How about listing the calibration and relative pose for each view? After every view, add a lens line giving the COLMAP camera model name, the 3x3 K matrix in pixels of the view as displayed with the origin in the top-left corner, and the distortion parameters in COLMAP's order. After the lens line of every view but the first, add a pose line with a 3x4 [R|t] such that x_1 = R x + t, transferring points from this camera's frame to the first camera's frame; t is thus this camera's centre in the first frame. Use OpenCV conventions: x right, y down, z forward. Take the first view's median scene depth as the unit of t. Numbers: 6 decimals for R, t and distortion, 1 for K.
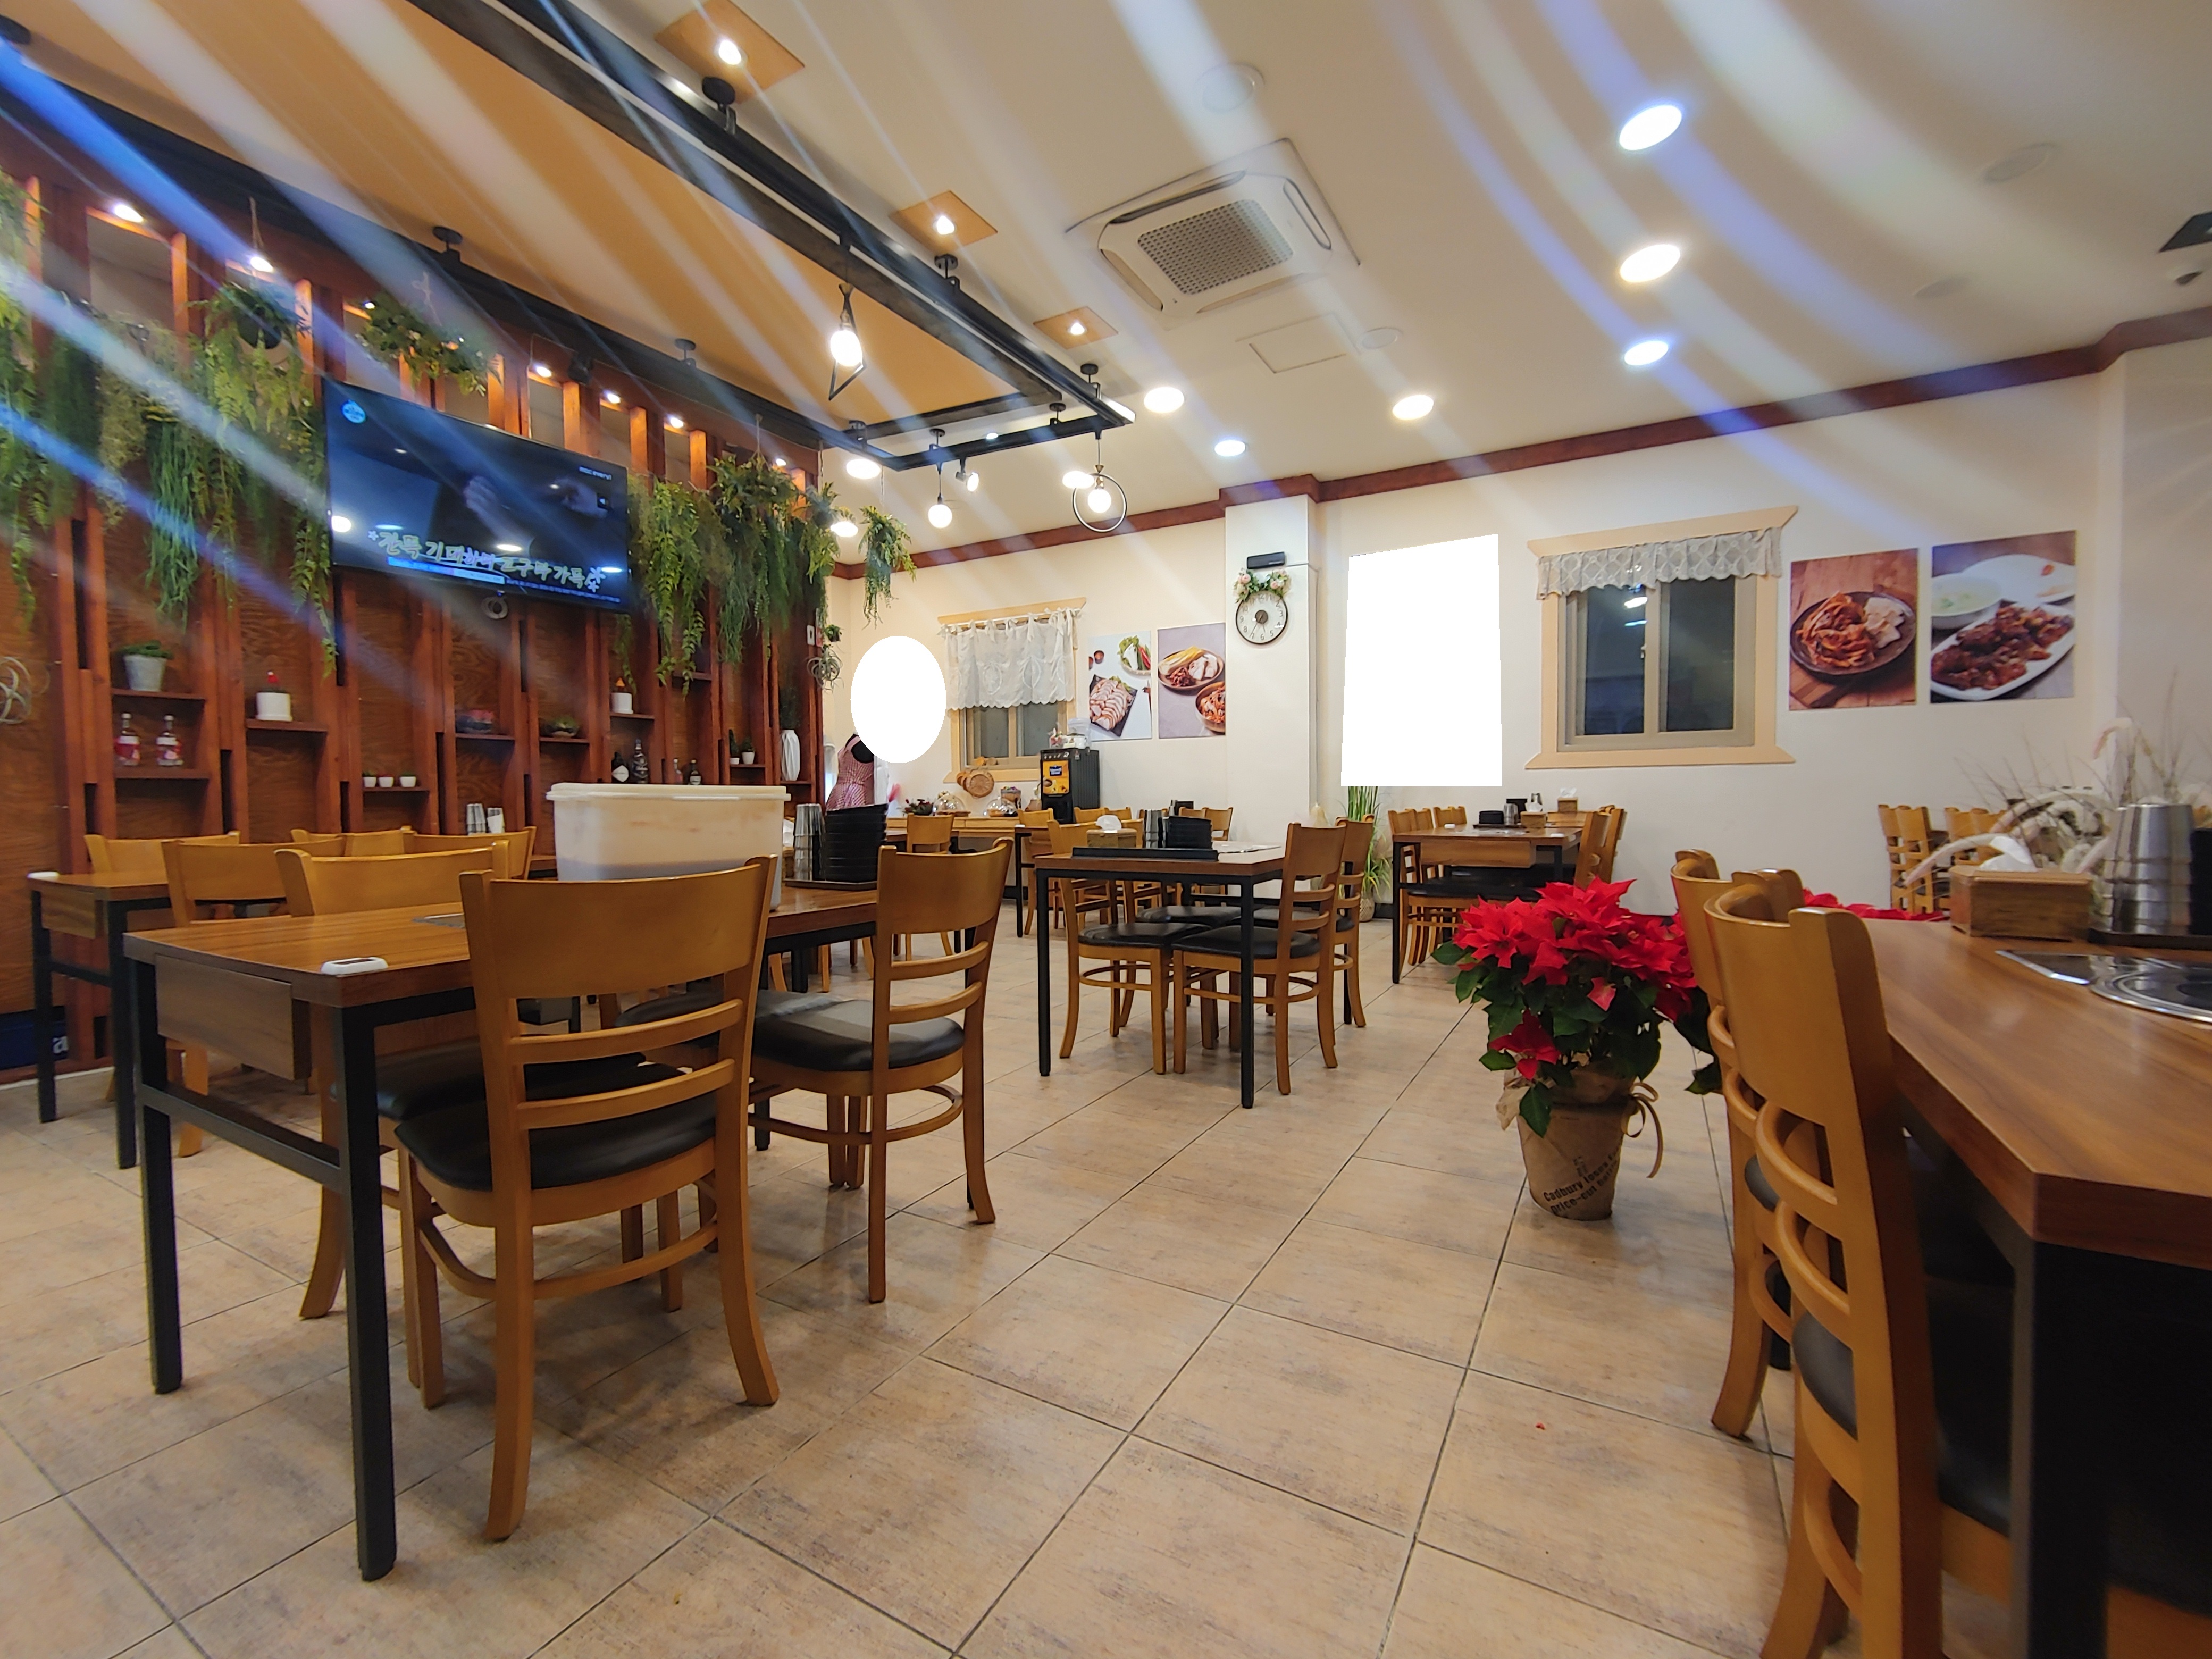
lens RADIAL K [[946.9, 0, 1099.4], [0, 946.9, 828.5], [0, 0, 1]] dist [0.001001, 0.000026]
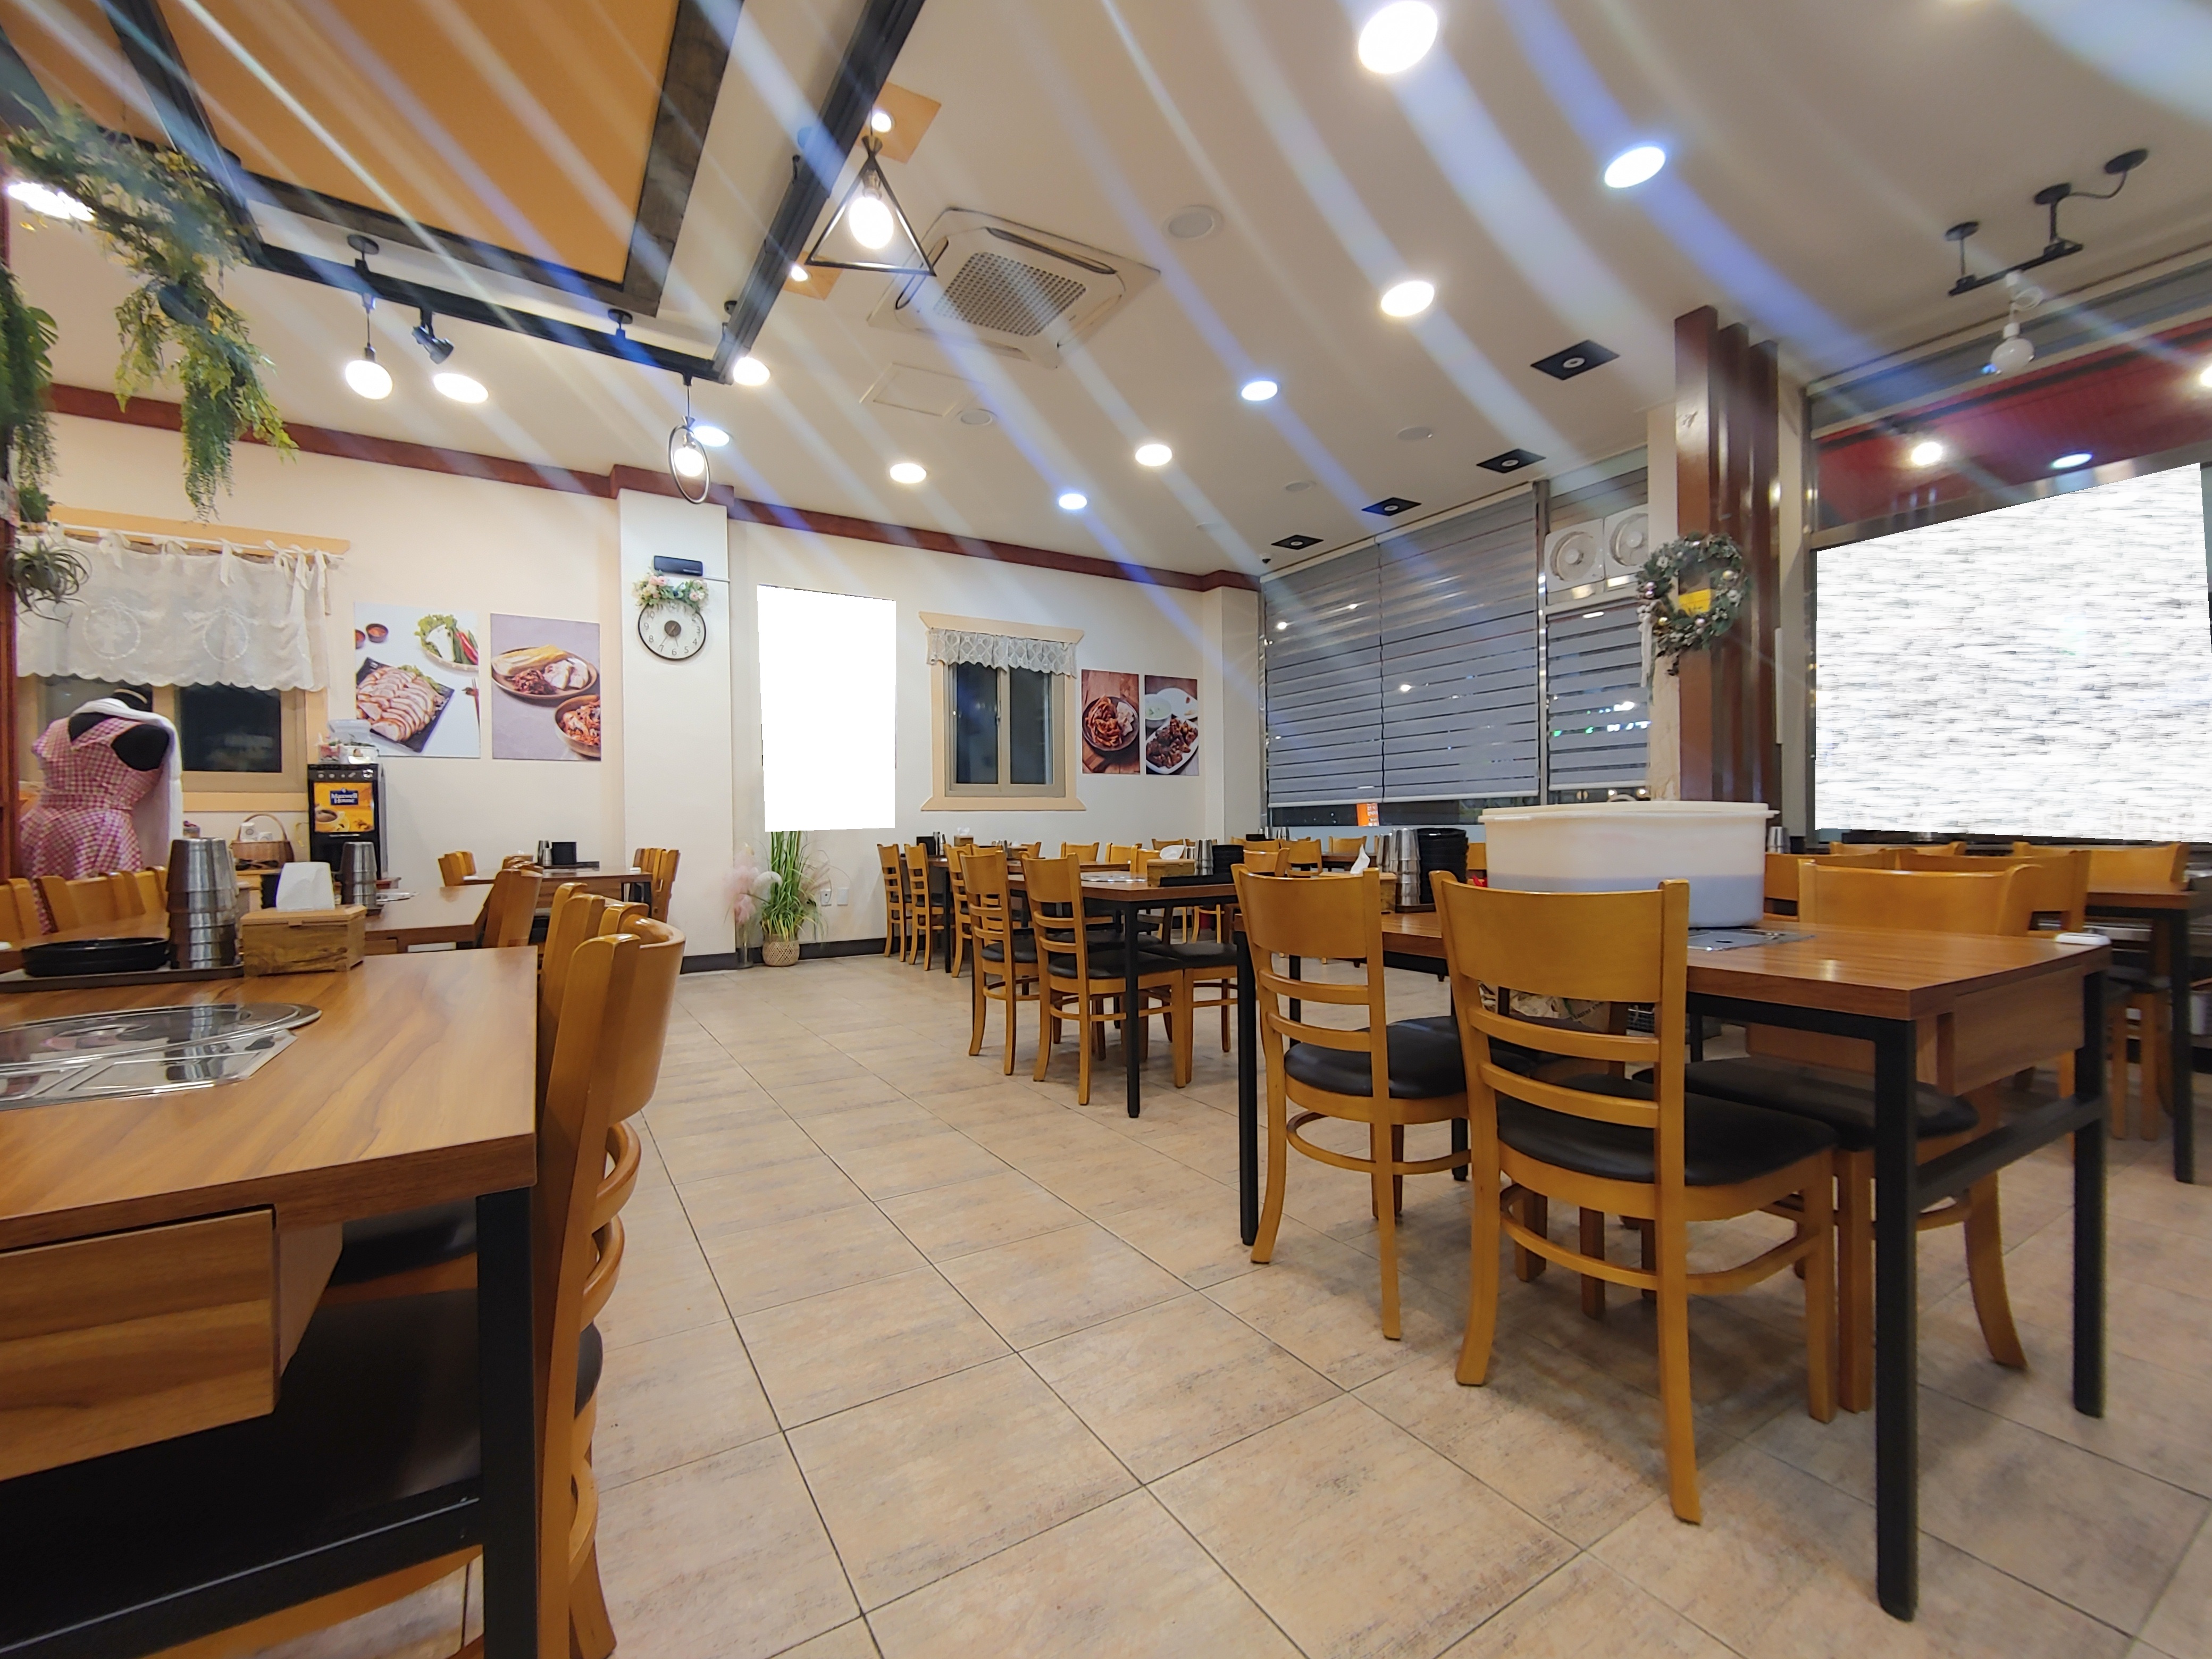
lens RADIAL K [[946.9, 0, 1113.2], [0, 946.9, 829.1], [0, 0, 1]] dist [0.001001, 0.000026]
pose [[0.469343, 0.005009, 0.883002, -0.479632], [0.036598, 0.999014, -0.025121, -0.004148], [-0.882257, 0.044107, 0.468697, 0.291135]]
